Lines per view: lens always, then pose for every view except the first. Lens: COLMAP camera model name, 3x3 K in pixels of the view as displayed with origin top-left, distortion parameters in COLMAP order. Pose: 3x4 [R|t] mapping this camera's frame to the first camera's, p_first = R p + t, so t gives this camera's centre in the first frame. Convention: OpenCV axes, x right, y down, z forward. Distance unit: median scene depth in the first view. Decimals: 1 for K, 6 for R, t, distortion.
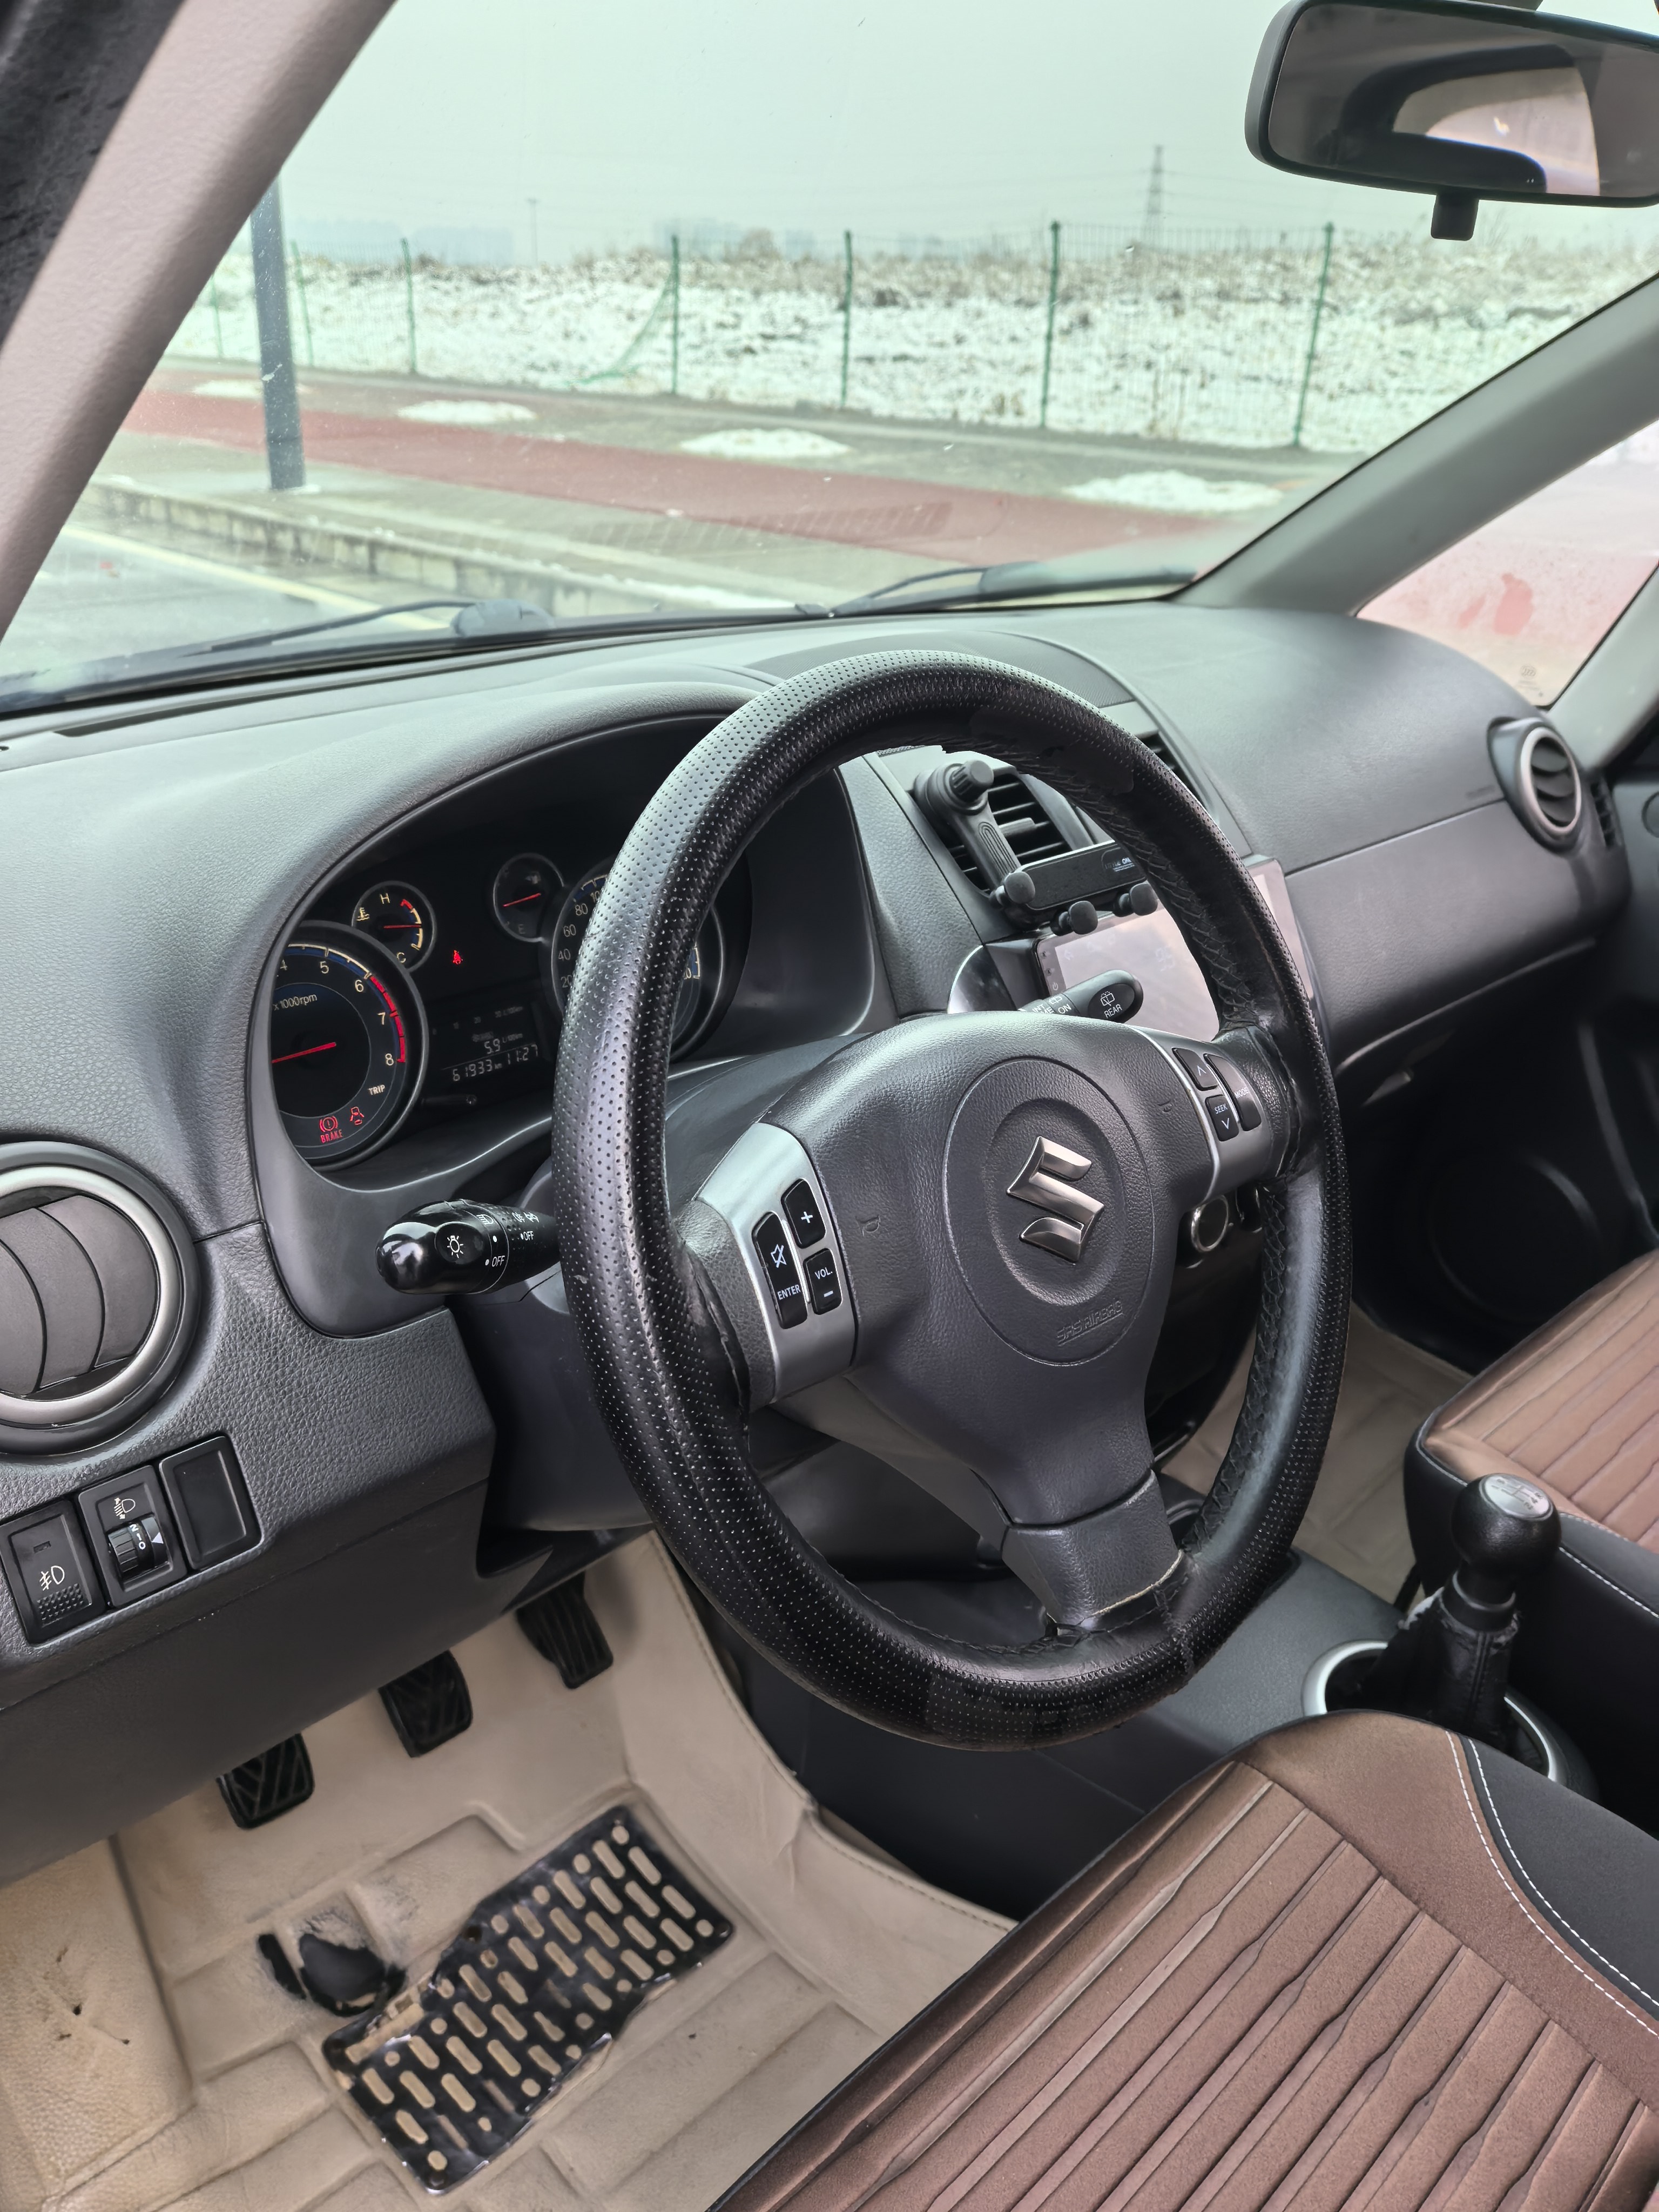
lens RADIAL K [[1760.2, 0, 829.0], [0, 1760.2, 1094.9], [0, 0, 1]] dist [0.000256, 0.008041]
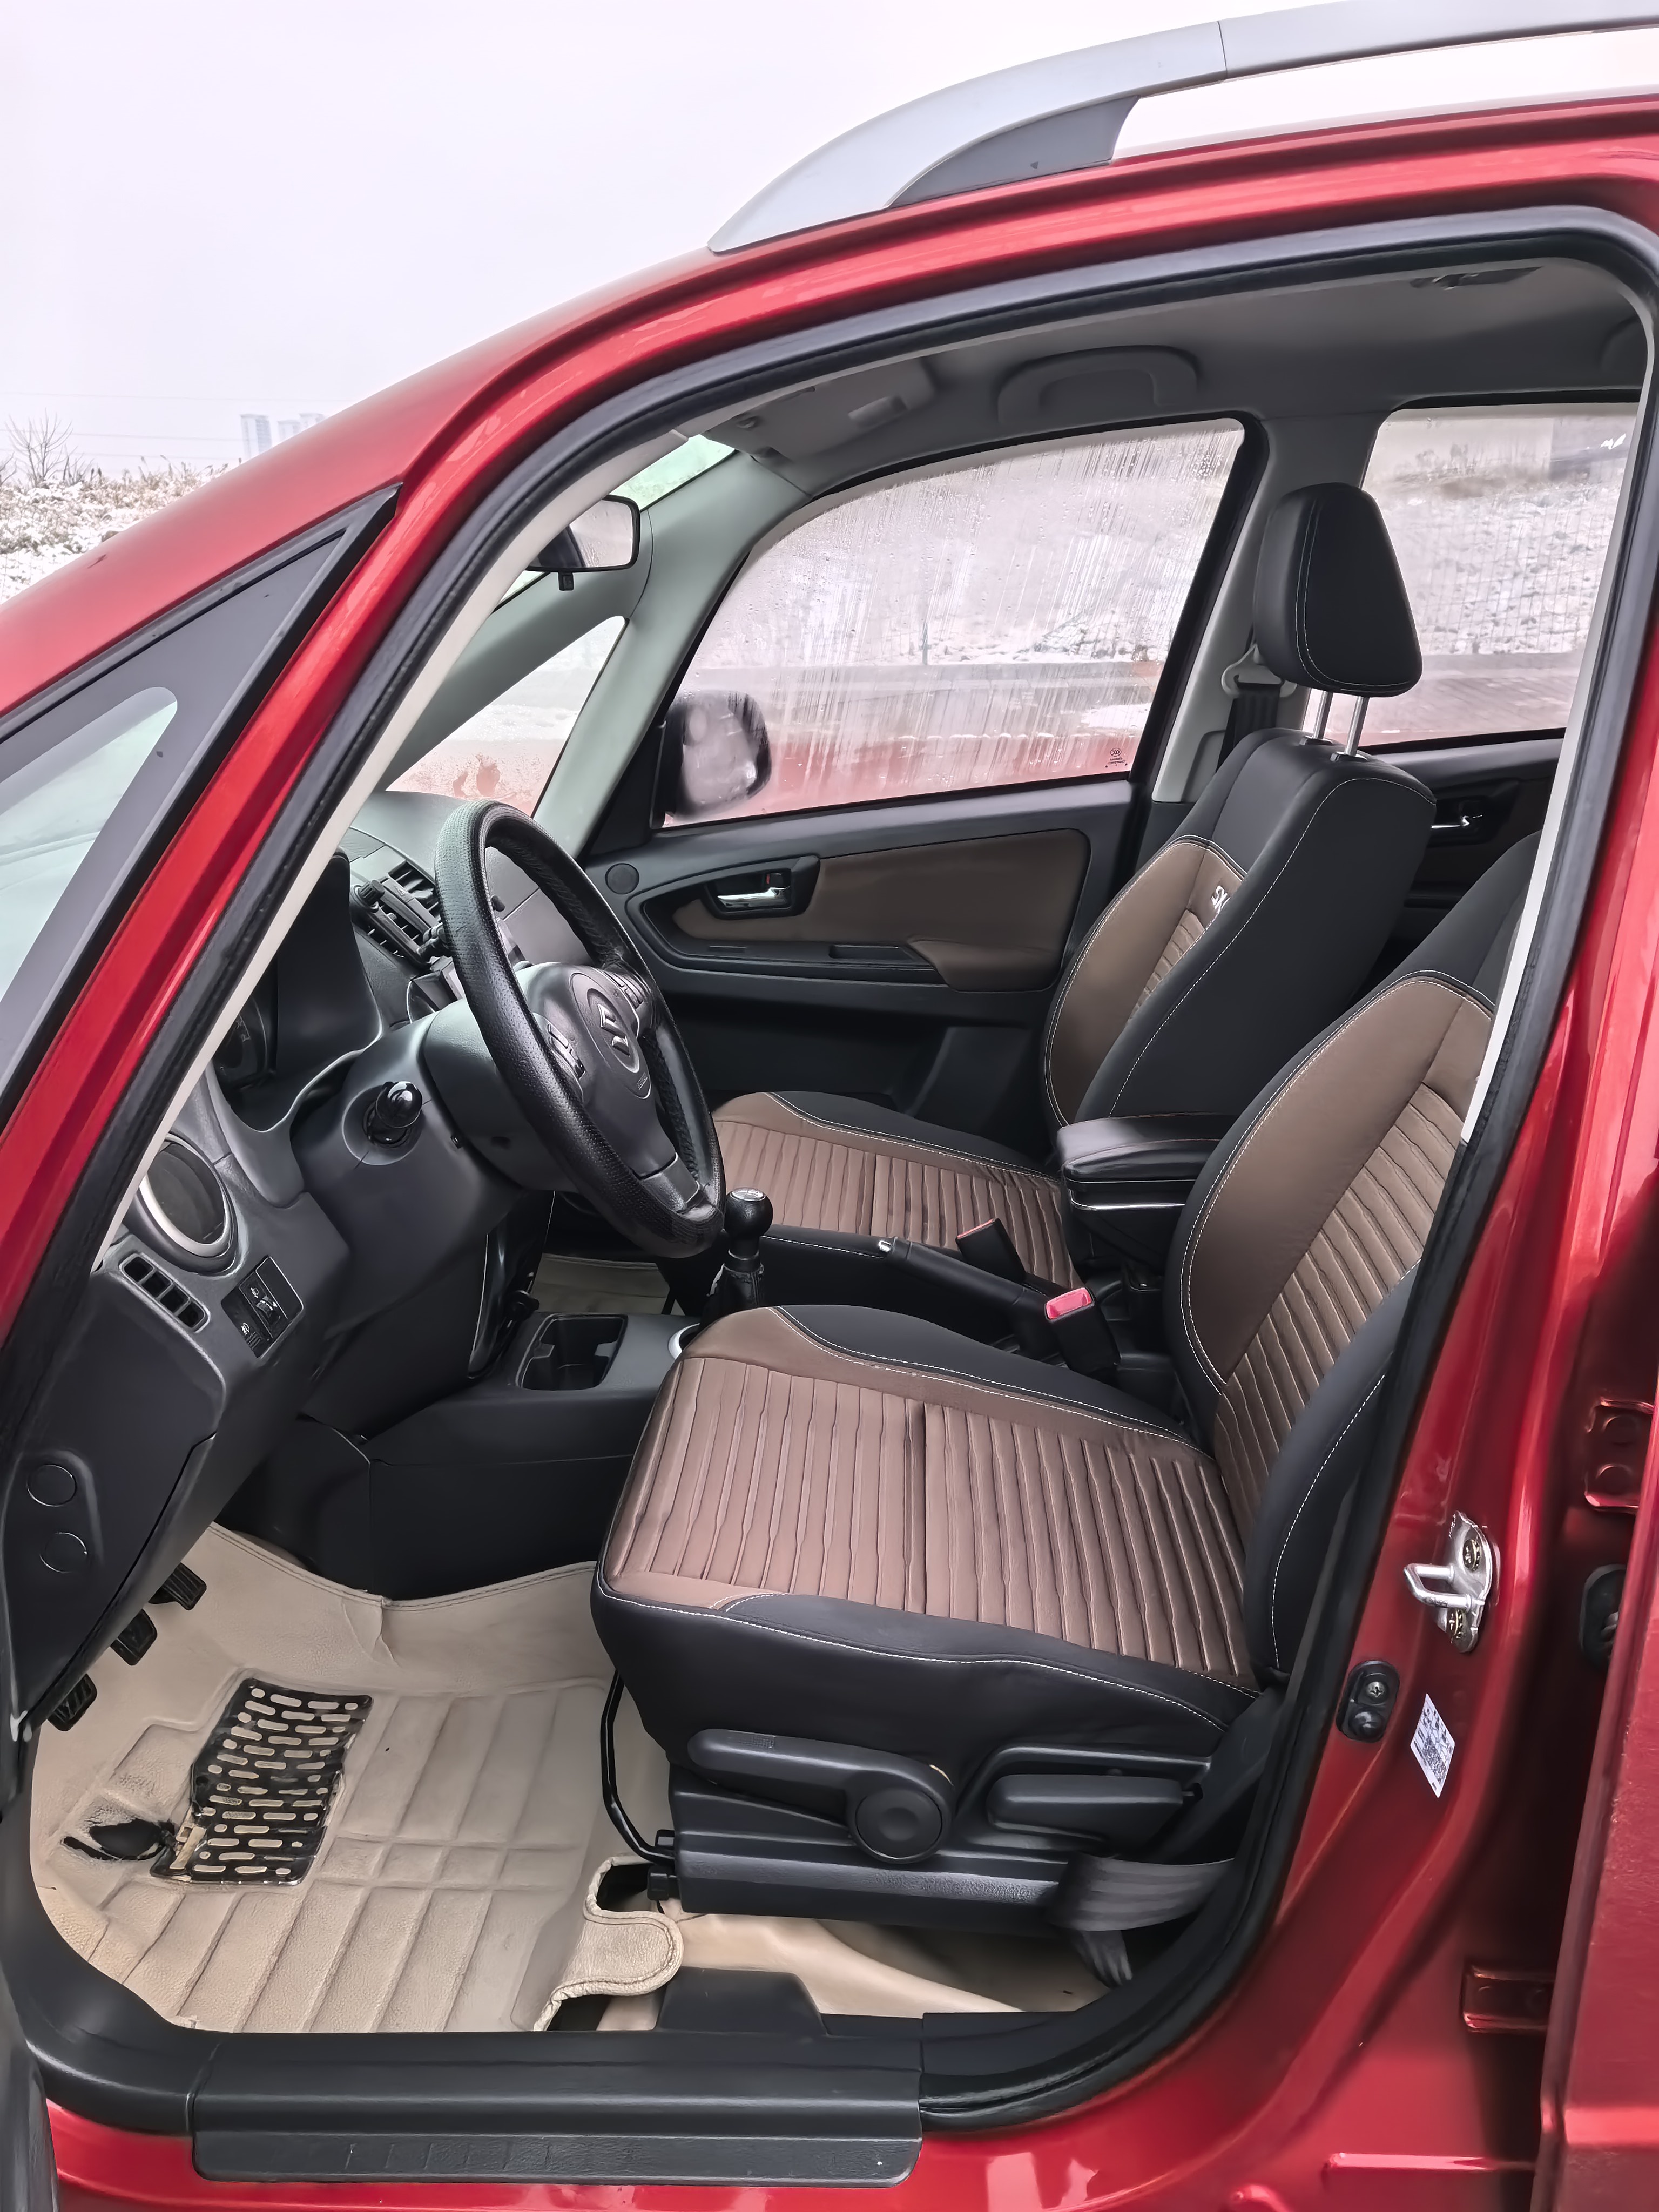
lens RADIAL K [[1760.2, 0, 834.3], [0, 1760.2, 1124.5], [0, 0, 1]] dist [0.000256, 0.008041]
pose [[0.747257, -0.249117, 0.616074, -0.565106], [0.305106, 0.952201, 0.014961, 0.120665], [-0.590353, 0.176788, 0.787546, -0.476215]]
